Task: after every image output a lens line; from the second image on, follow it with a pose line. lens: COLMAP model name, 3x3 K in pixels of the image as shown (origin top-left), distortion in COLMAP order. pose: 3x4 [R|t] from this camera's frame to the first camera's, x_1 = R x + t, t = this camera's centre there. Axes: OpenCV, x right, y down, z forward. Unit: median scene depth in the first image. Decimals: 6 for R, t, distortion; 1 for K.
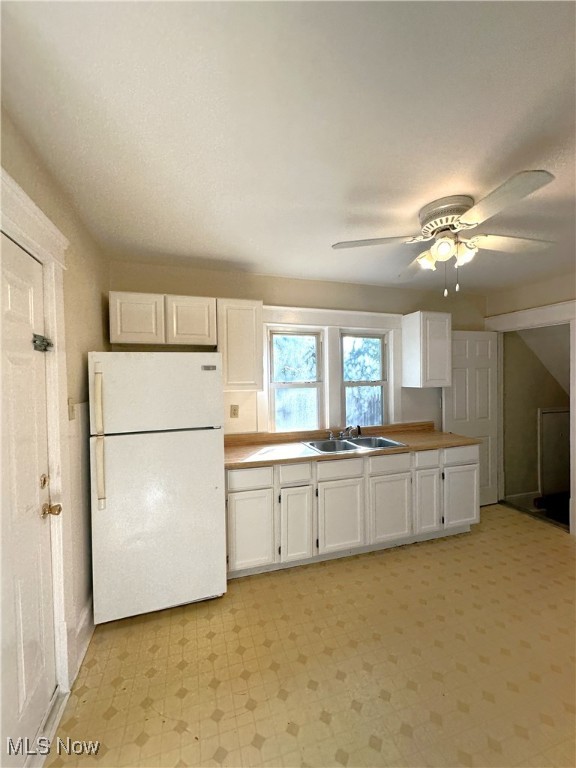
lens RADIAL K [[309.3, 0, 288.4], [0, 309.3, 385.2], [0, 0, 1]] dist [-0.002184, -0.000133]
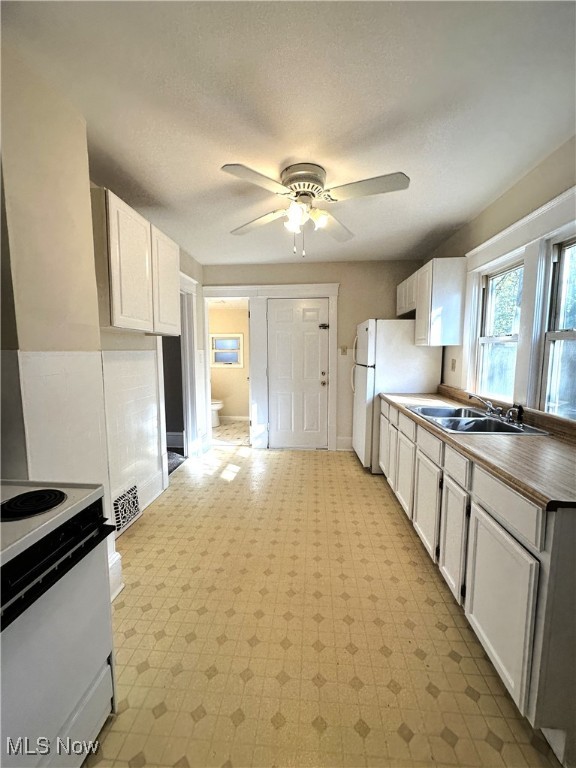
lens RADIAL K [[309.3, 0, 287.7], [0, 309.3, 381.7], [0, 0, 1]] dist [-0.002184, -0.000133]
pose [[-0.377016, 0.106013, -0.920120, 1.534560], [-0.008302, 0.993001, 0.117812, 0.032315], [0.926170, 0.052056, -0.373497, 1.314236]]
